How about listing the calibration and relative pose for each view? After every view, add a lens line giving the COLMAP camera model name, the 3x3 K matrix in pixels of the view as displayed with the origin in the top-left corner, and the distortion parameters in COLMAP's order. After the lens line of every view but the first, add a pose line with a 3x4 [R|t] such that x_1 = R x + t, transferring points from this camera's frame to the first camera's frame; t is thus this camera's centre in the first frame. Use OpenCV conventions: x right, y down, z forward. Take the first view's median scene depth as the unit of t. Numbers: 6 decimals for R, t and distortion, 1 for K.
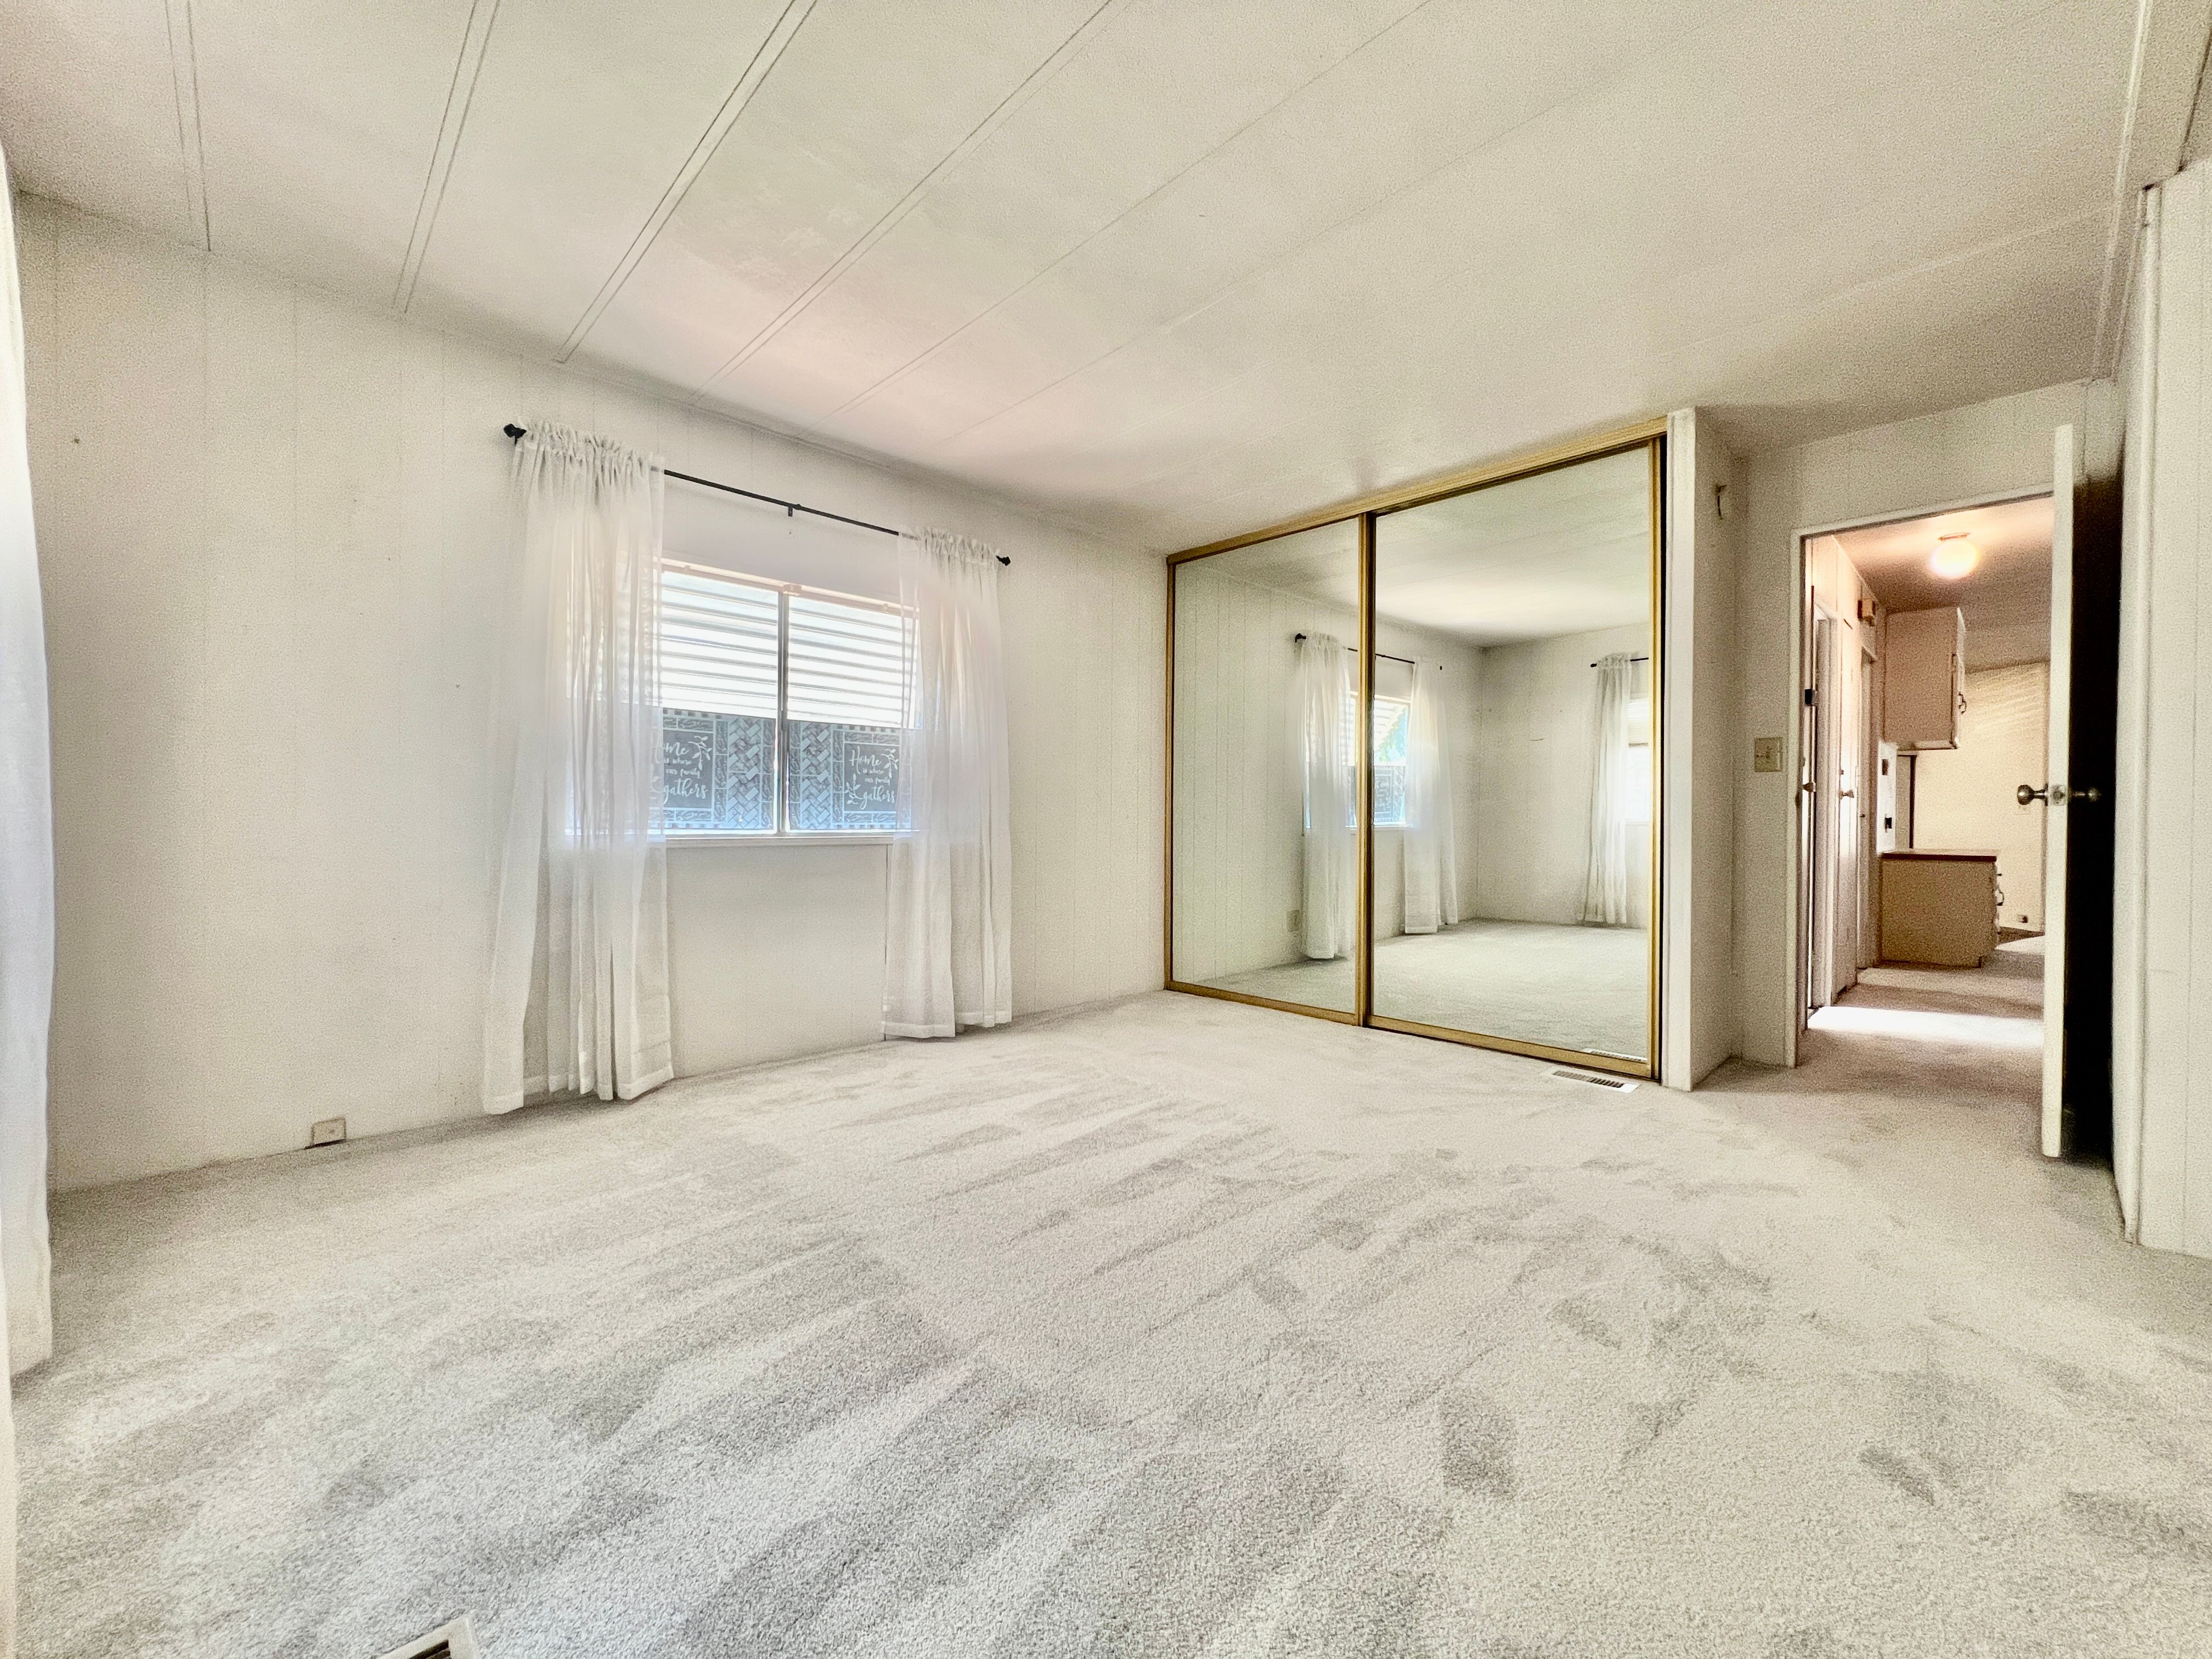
lens RADIAL K [[889.5, 0, 1101.7], [0, 889.5, 823.2], [0, 0, 1]] dist [0.001564, 0.000029]
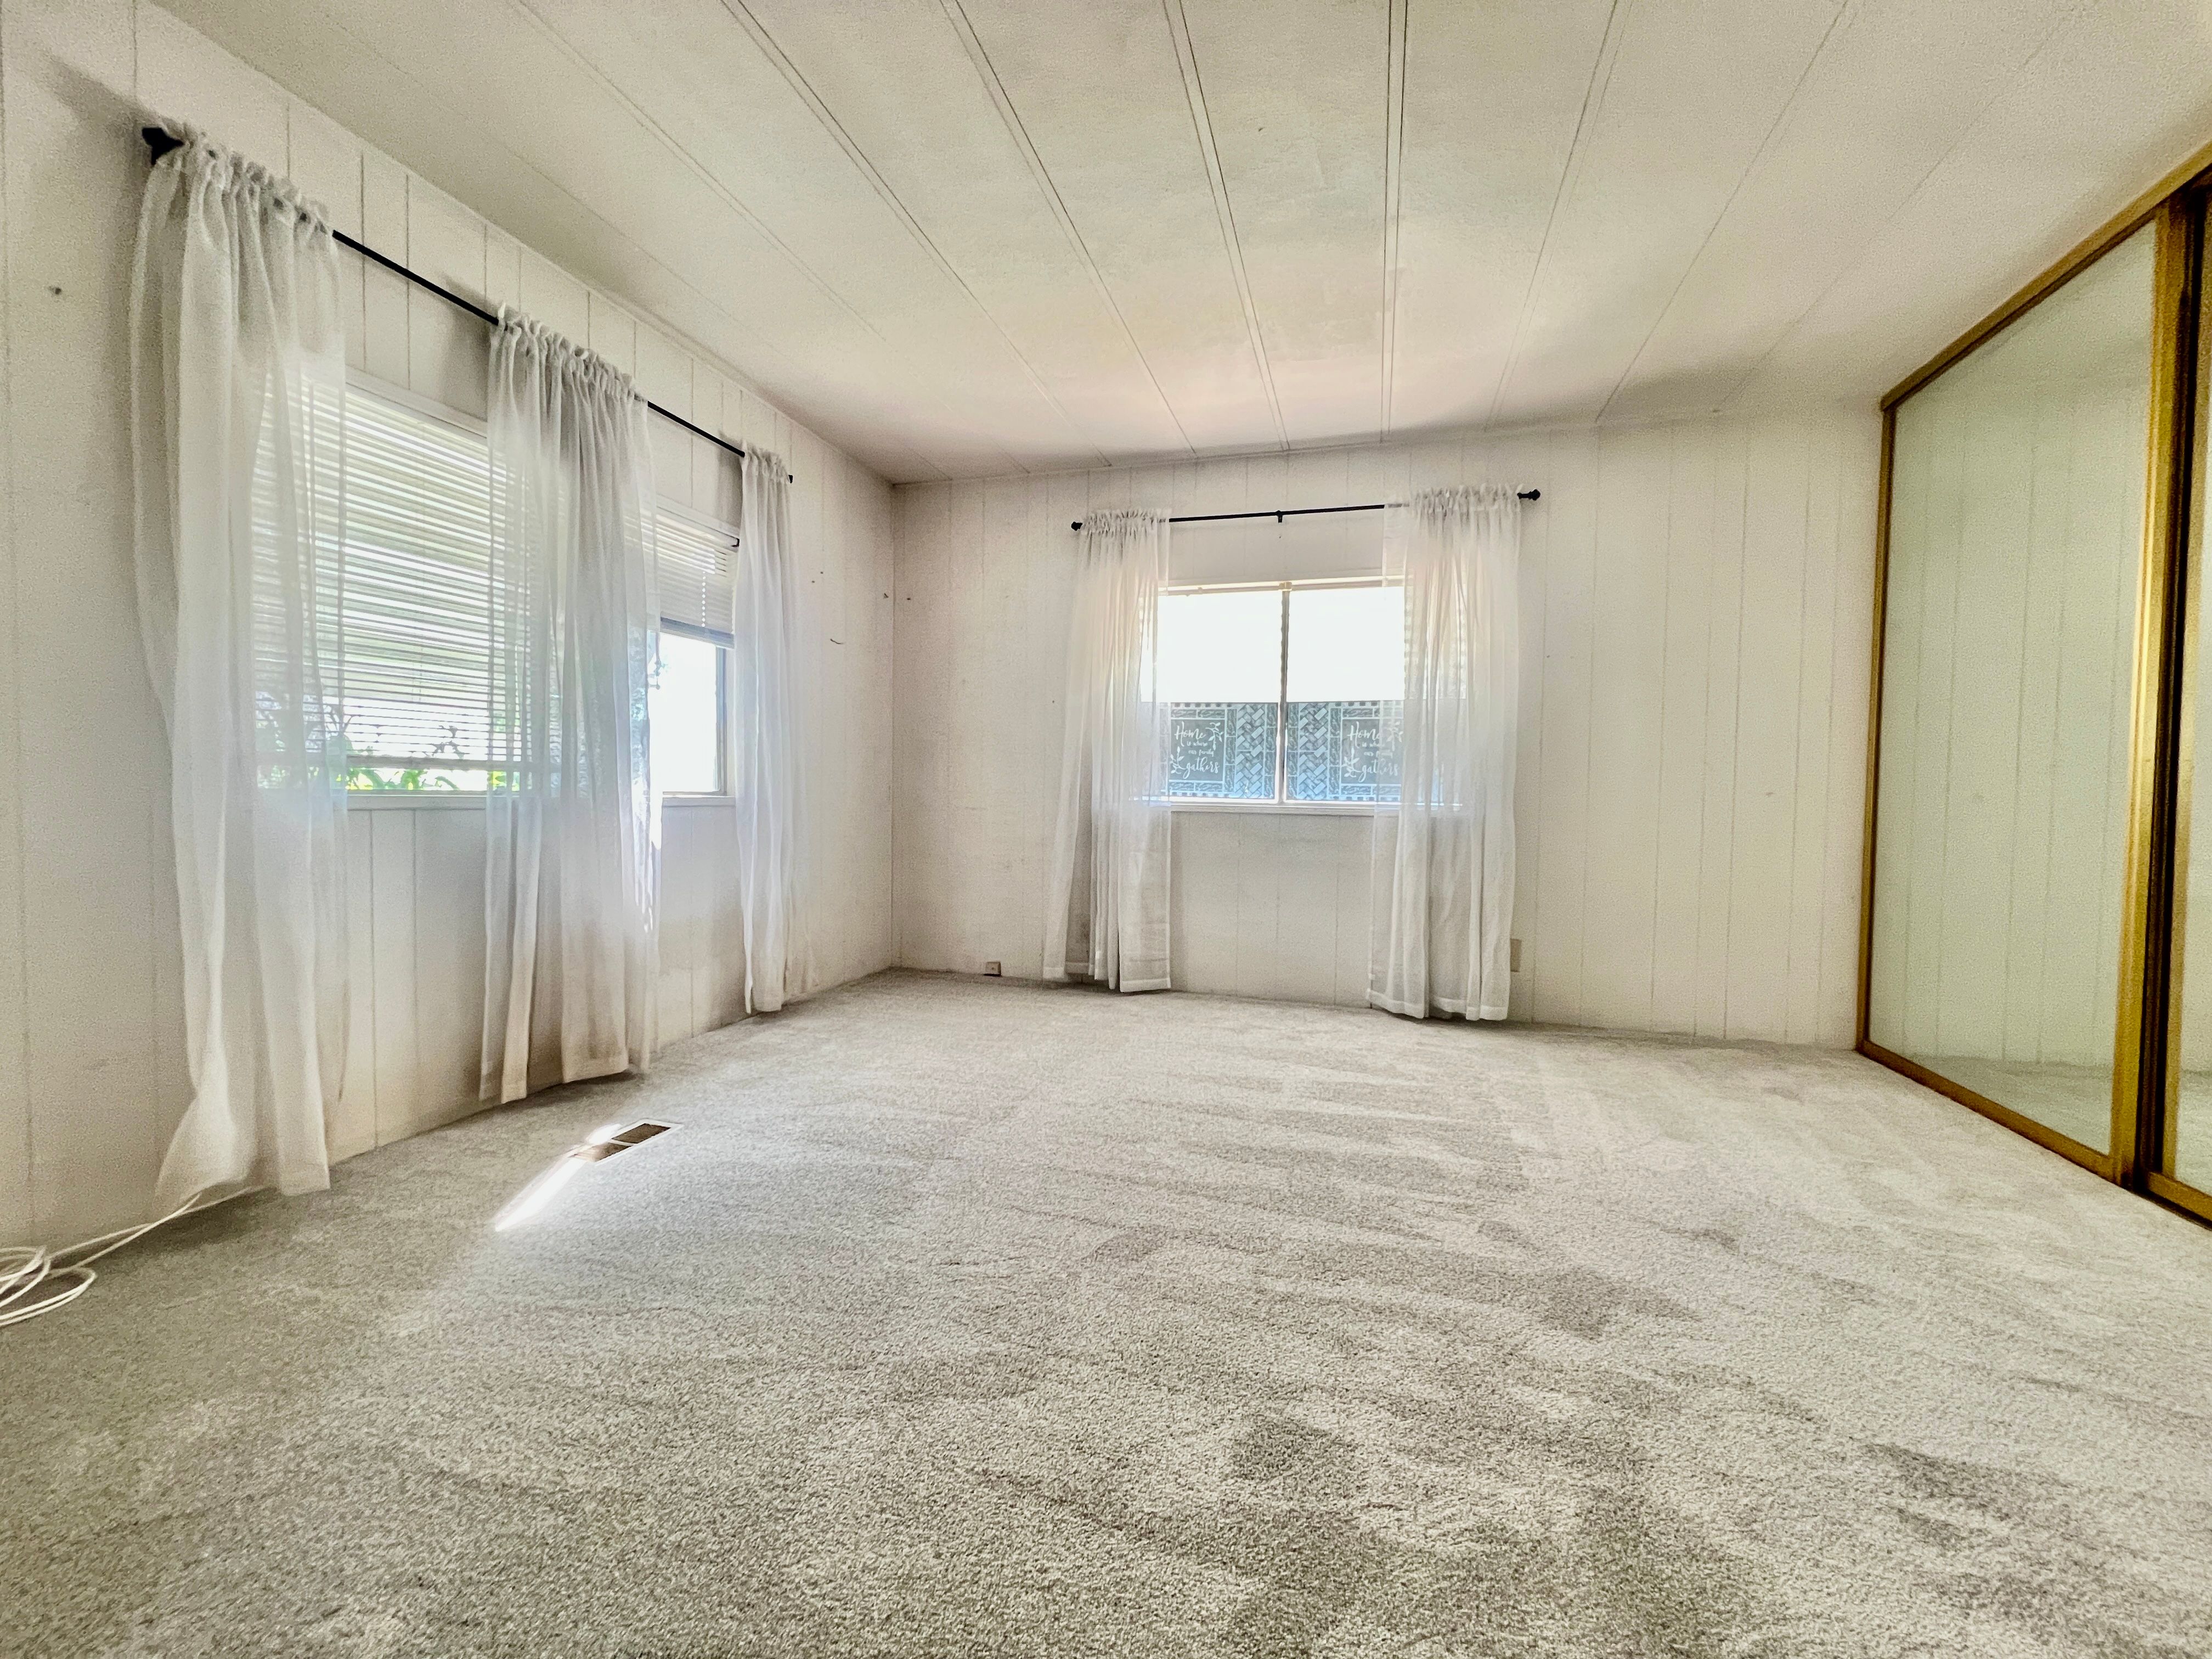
lens RADIAL K [[889.5, 0, 1109.2], [0, 889.5, 822.8], [0, 0, 1]] dist [0.001564, 0.000029]
pose [[0.494133, 0.029549, -0.868884, 0.539452], [-0.020977, 0.999536, 0.022063, 0.016766], [0.869133, 0.007325, 0.494524, 0.255600]]
